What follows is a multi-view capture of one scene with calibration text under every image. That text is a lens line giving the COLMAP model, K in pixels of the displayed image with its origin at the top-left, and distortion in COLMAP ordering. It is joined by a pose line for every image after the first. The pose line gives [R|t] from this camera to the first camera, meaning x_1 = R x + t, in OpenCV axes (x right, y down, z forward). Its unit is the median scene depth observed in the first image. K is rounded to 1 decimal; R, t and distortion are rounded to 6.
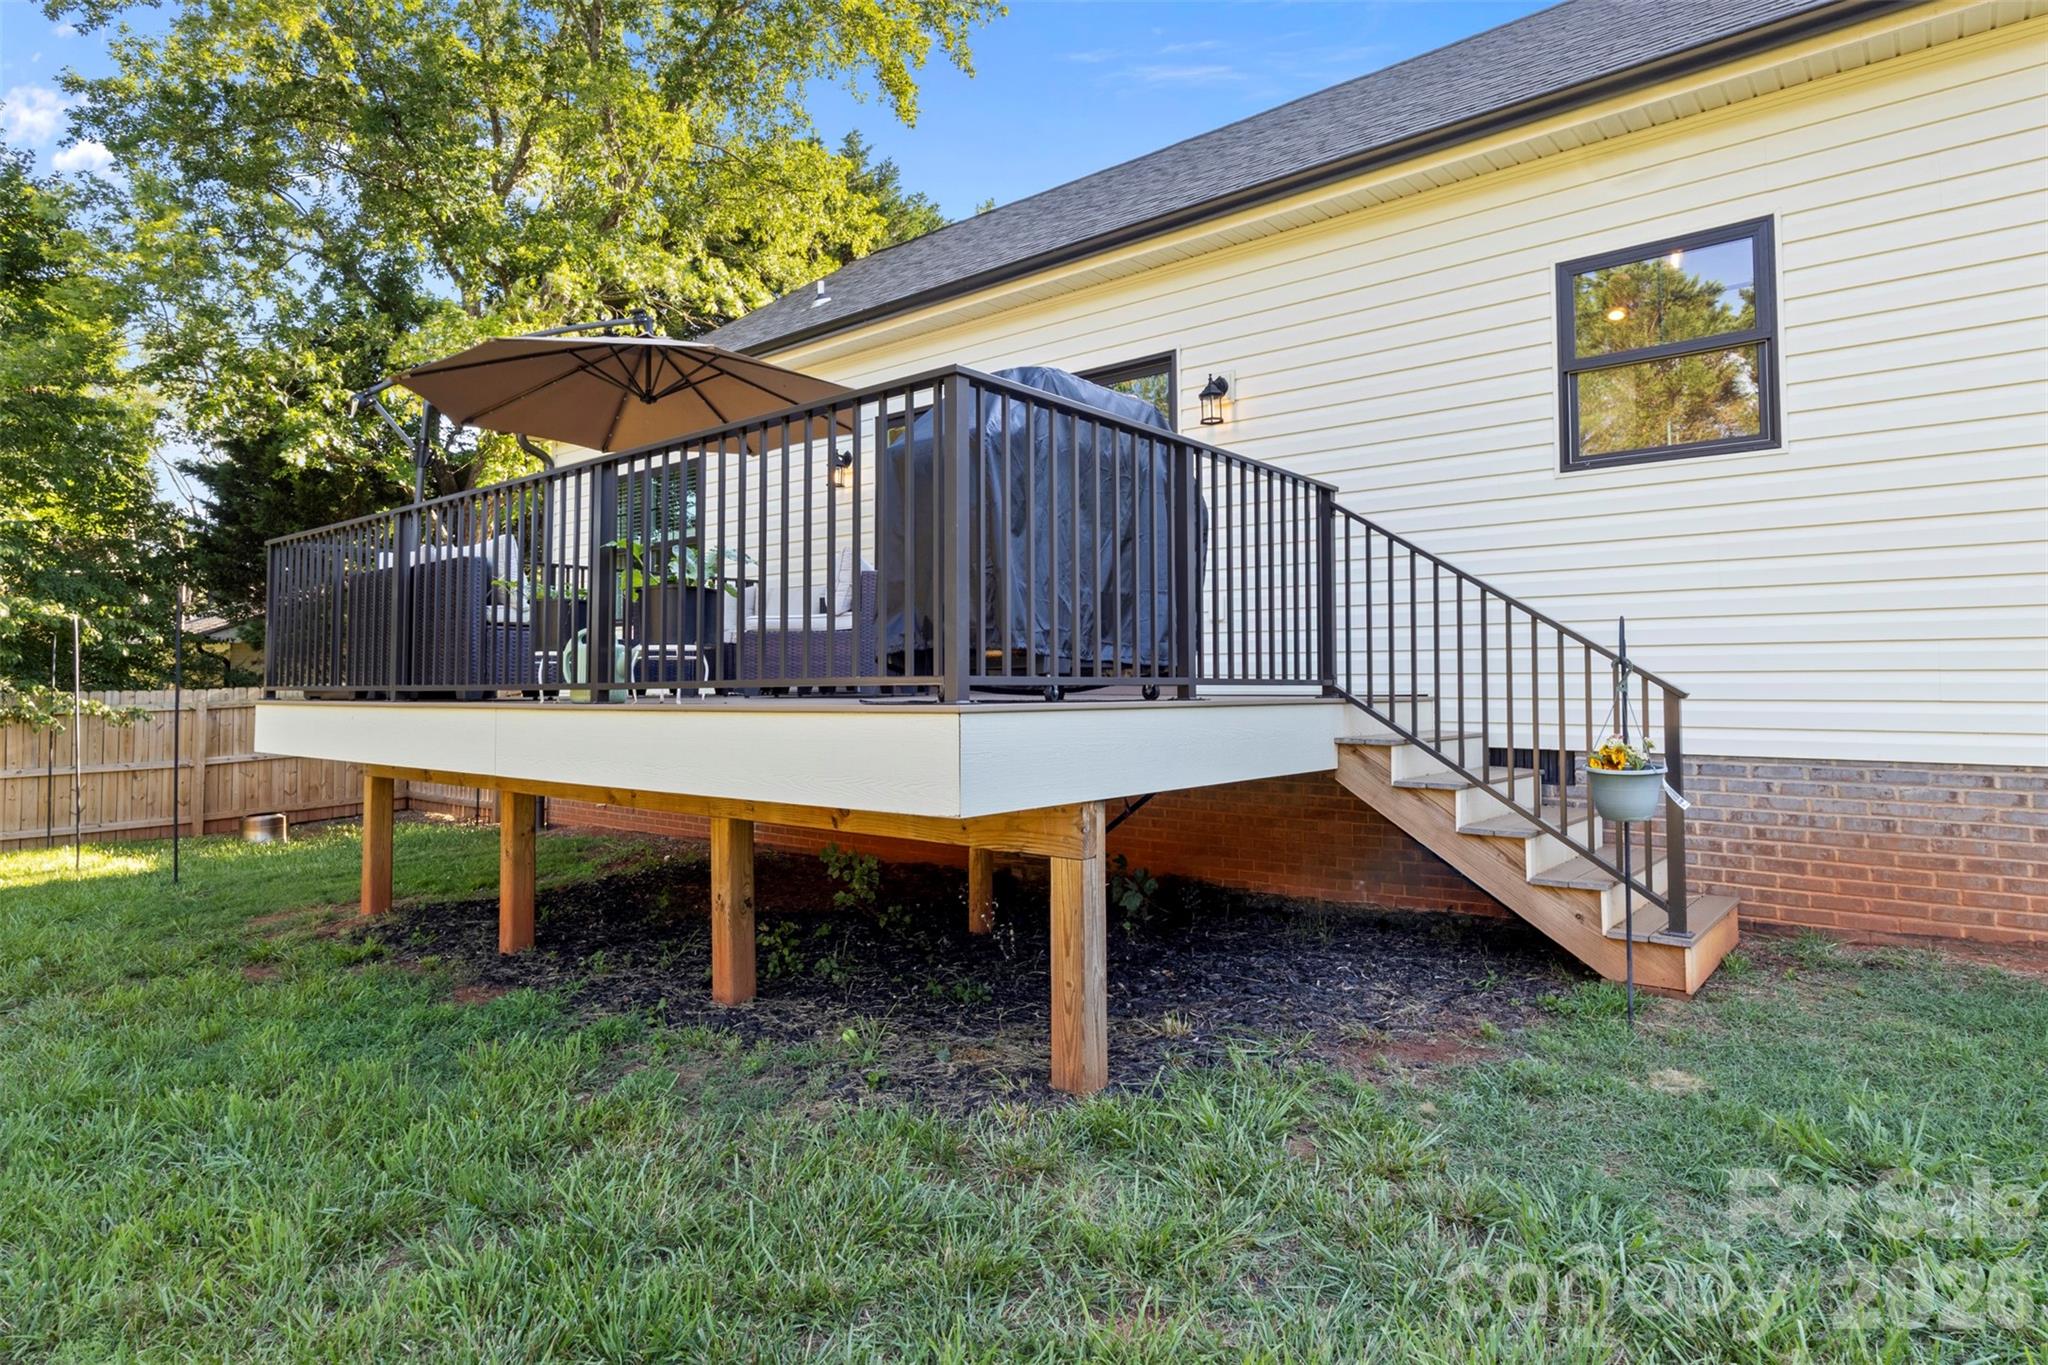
lens RADIAL K [[1130.1, 0, 1019.6], [0, 1130.1, 678.8], [0, 0, 1]] dist [-0.000427, -0.000144]
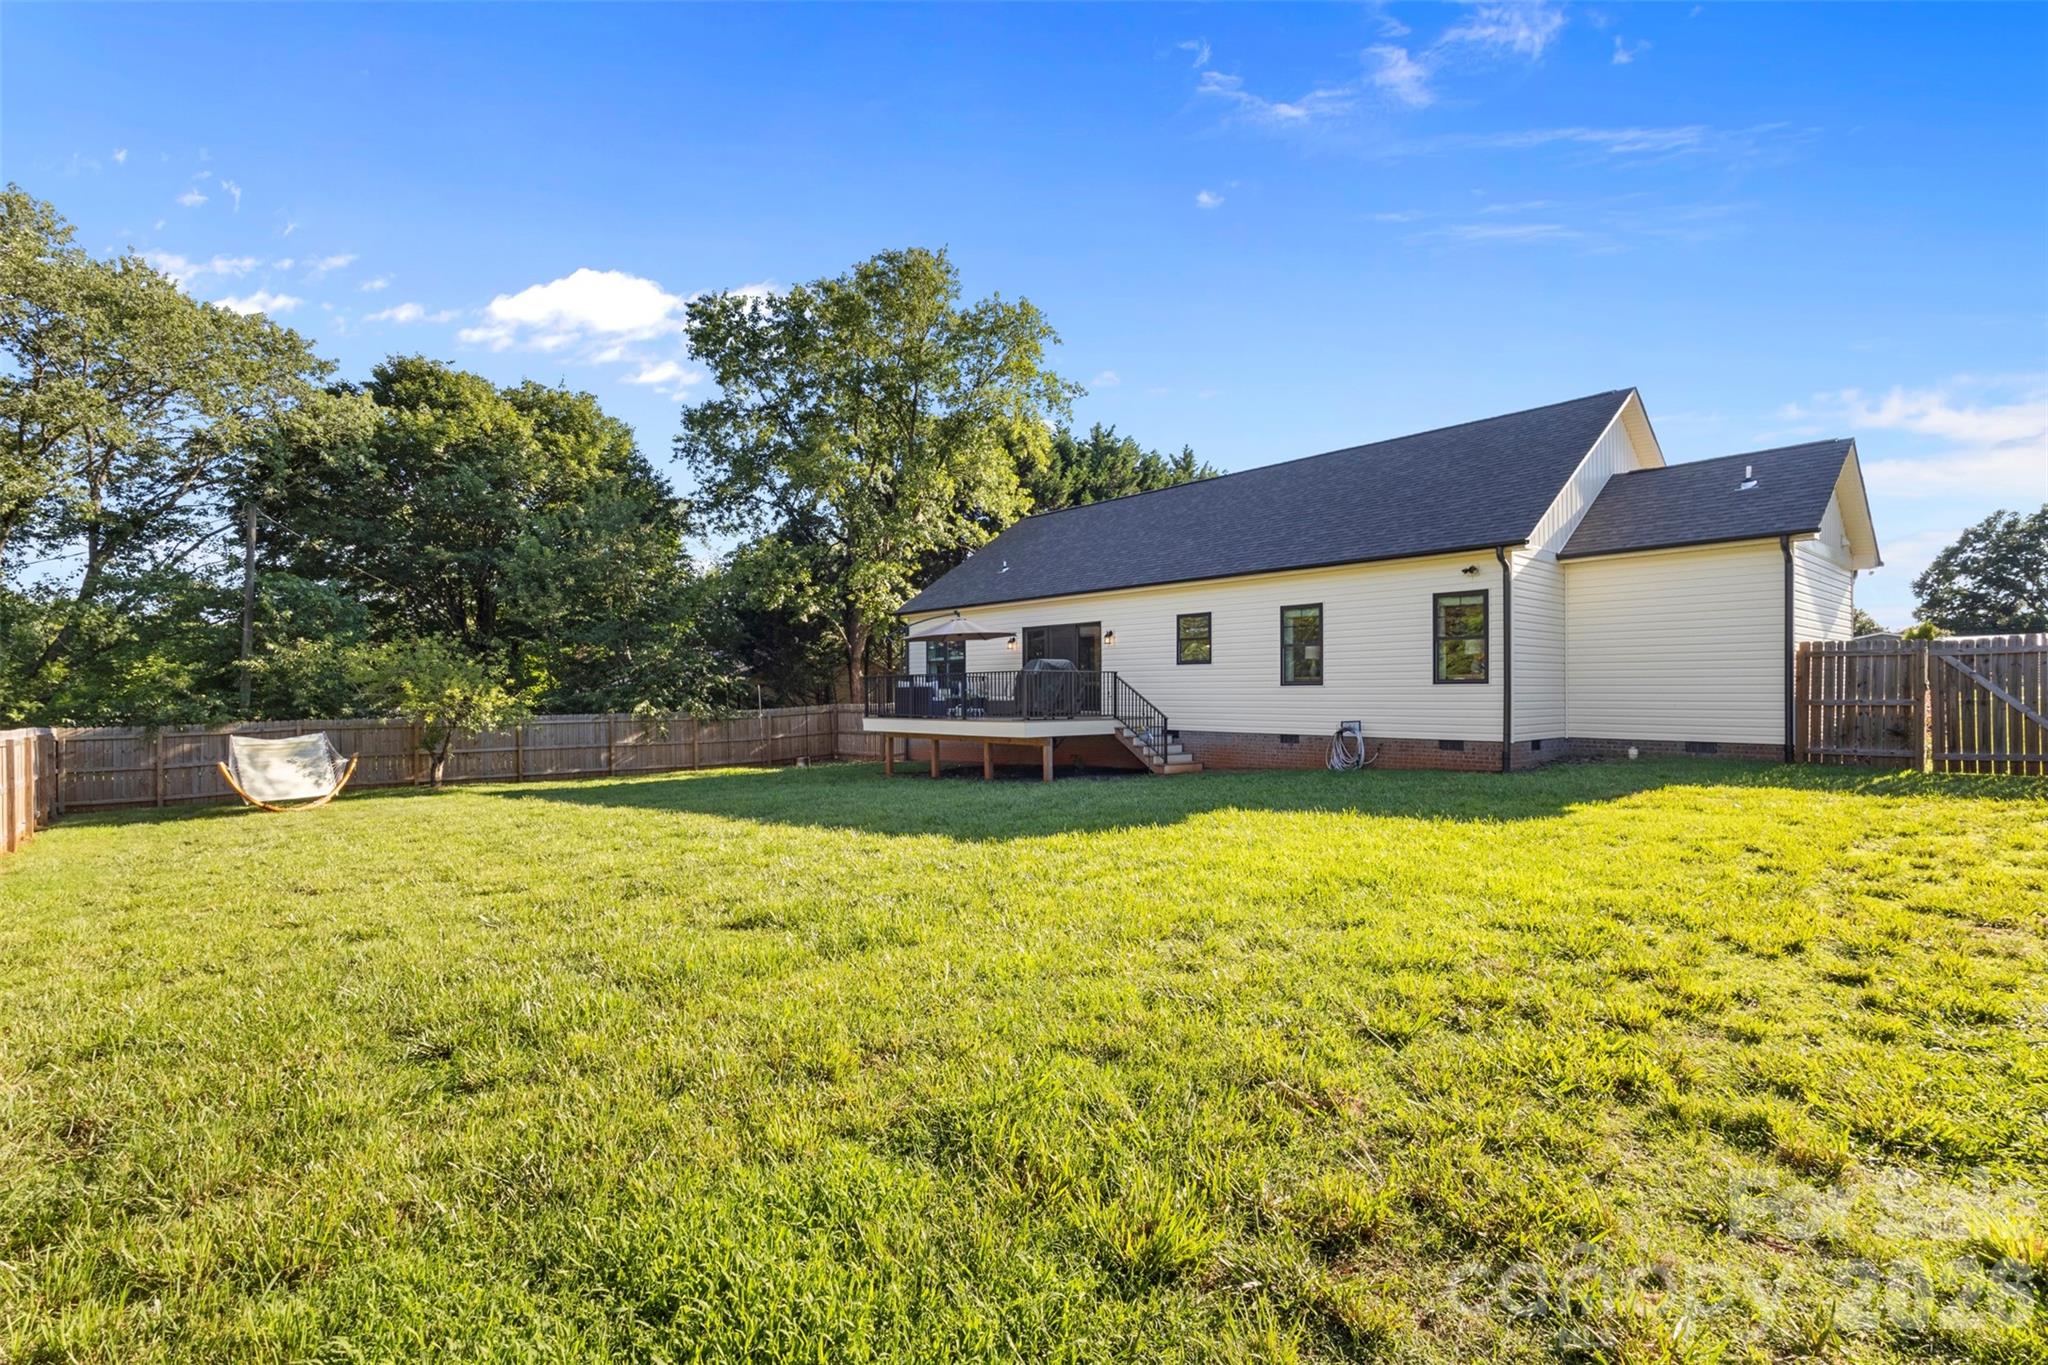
lens RADIAL K [[967.6, 0, 1024.4], [0, 967.6, 689.2], [0, 0, 1]] dist [0.001706, 0.000092]
pose [[0.987824, -0.002055, -0.155560, 0.504615], [0.002917, 0.999982, 0.005308, -0.118518], [0.155546, -0.005697, 0.987812, -2.825100]]
